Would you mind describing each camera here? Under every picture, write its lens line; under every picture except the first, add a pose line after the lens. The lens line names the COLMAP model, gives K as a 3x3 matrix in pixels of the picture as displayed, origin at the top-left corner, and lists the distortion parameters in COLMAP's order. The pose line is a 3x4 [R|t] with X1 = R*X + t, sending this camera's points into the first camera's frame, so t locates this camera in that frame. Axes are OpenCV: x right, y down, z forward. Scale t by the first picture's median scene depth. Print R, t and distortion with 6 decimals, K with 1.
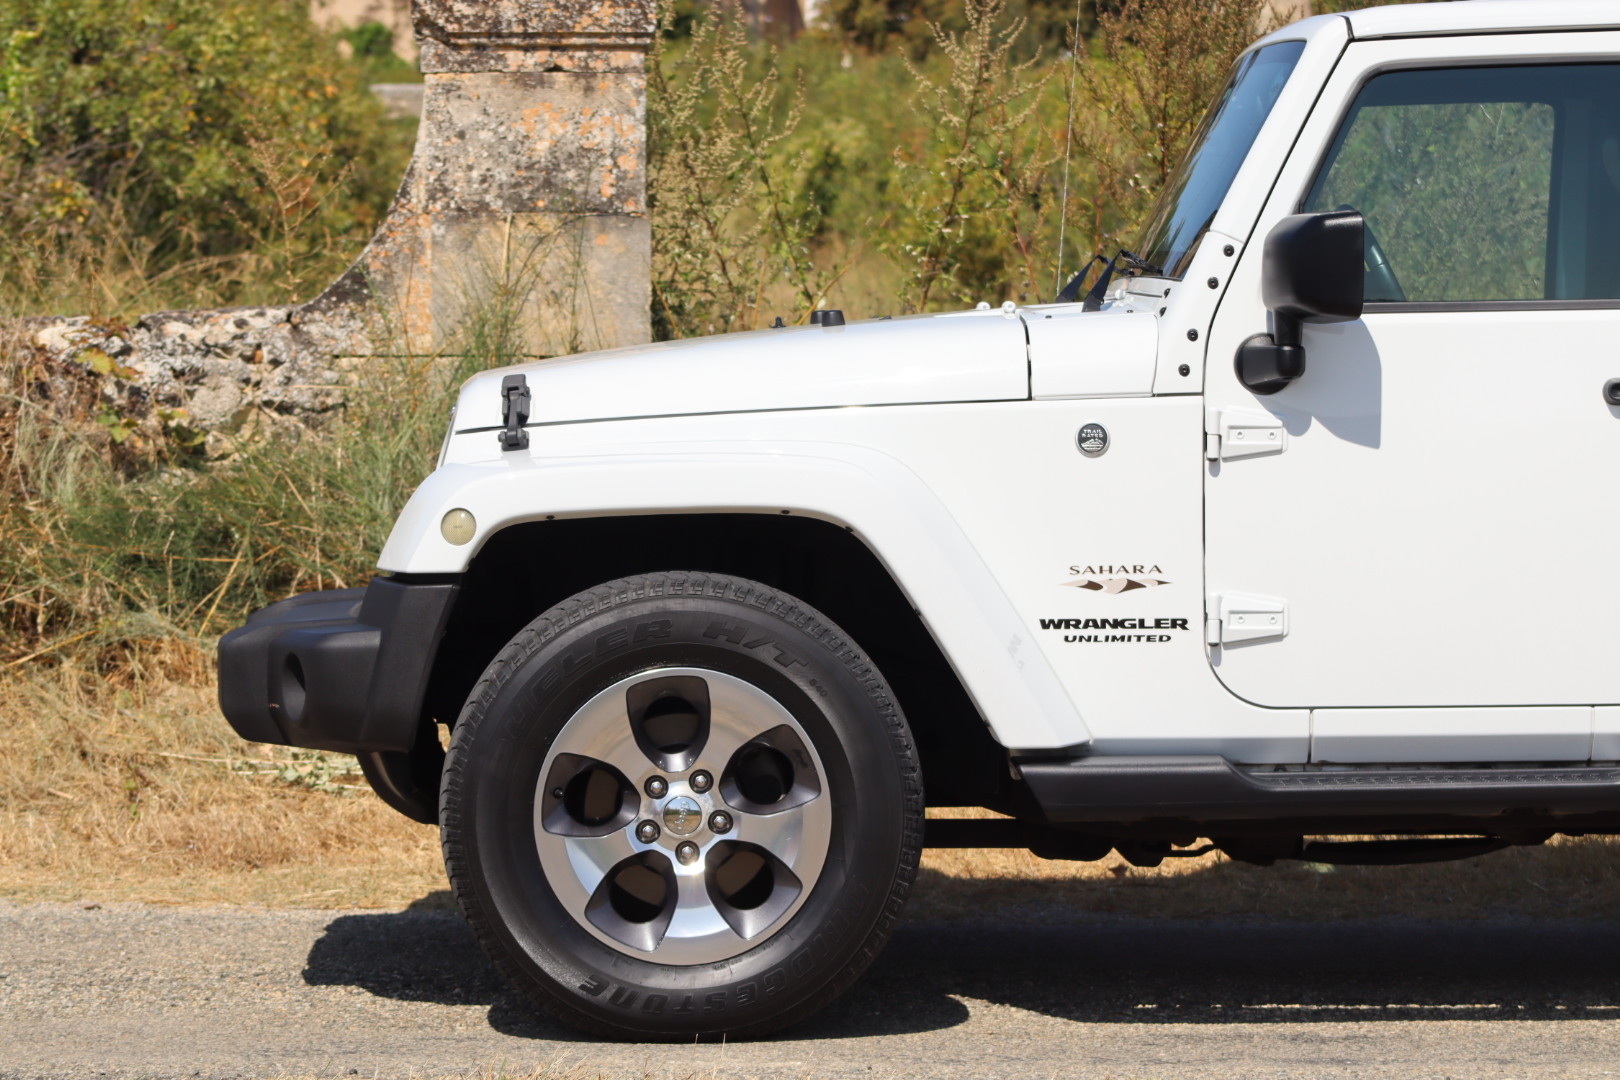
lens RADIAL K [[5714.0, 0, 810.7], [0, 5714.0, 543.0], [0, 0, 1]] dist [-0.071967, 0.000000]
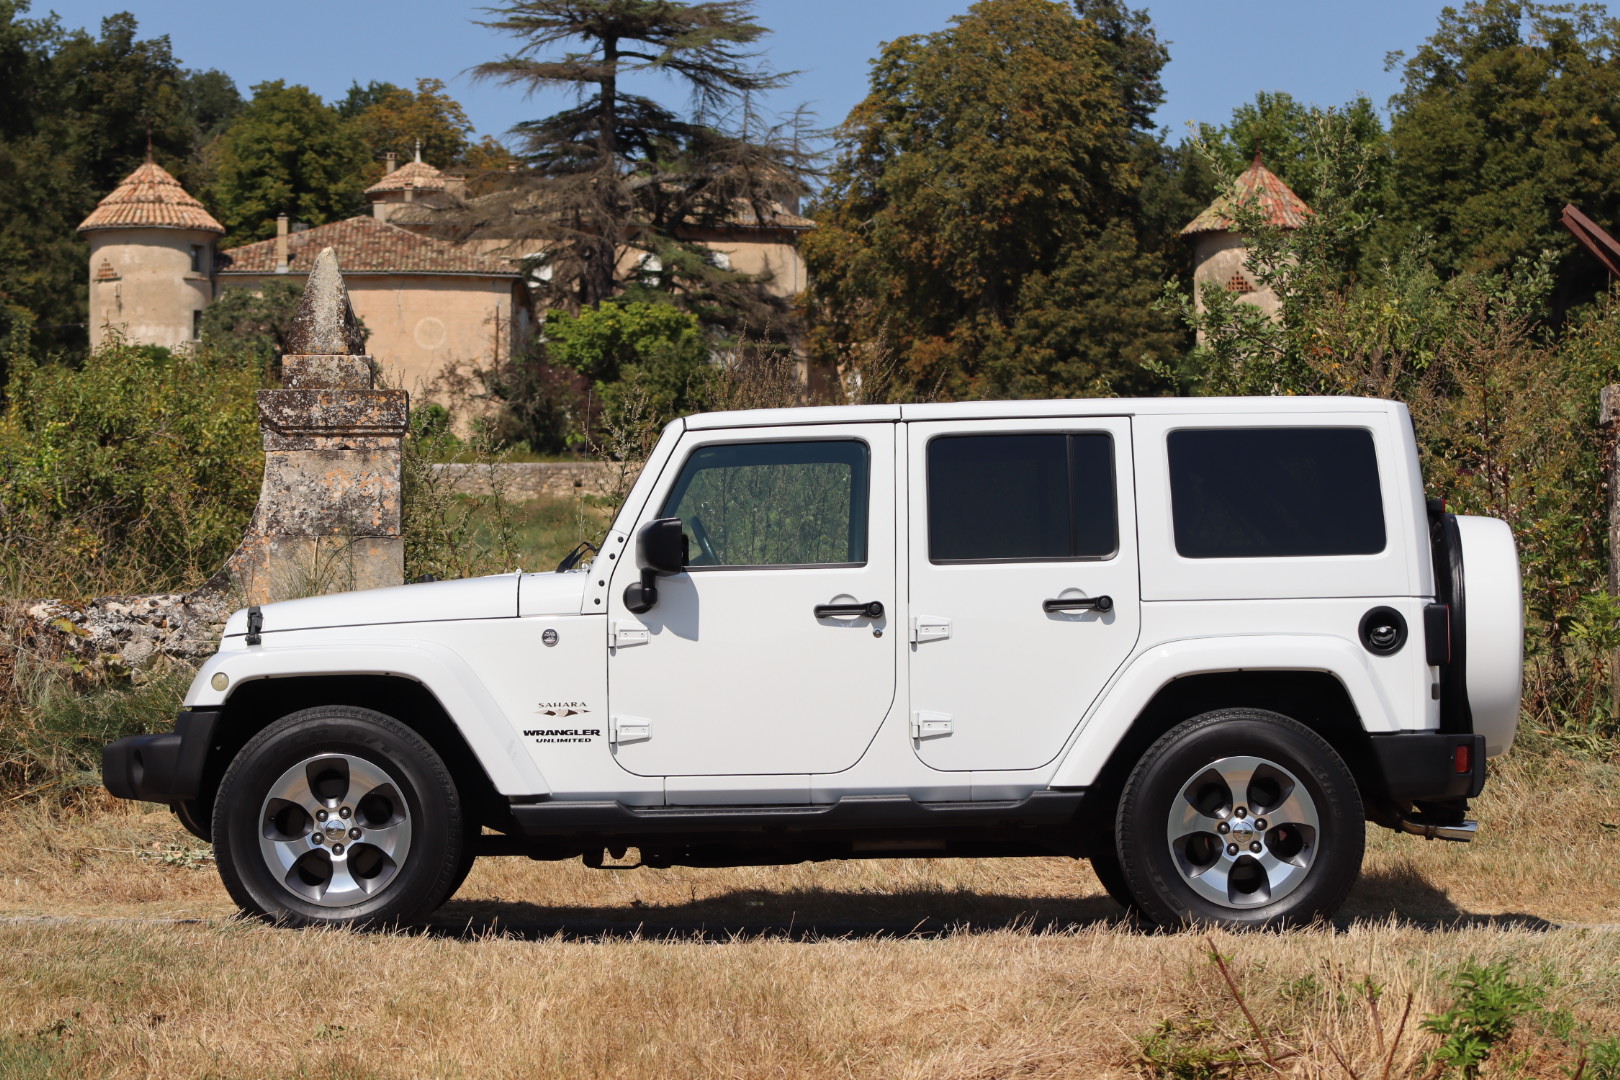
lens RADIAL K [[5714.0, 0, 809.9], [0, 5714.0, 537.5], [0, 0, 1]] dist [-0.071967, 0.000000]
pose [[0.999864, -0.005565, -0.015498, 0.163322], [0.004518, 0.997759, -0.066763, 0.075761], [0.015835, 0.066684, 0.997649, -0.908531]]
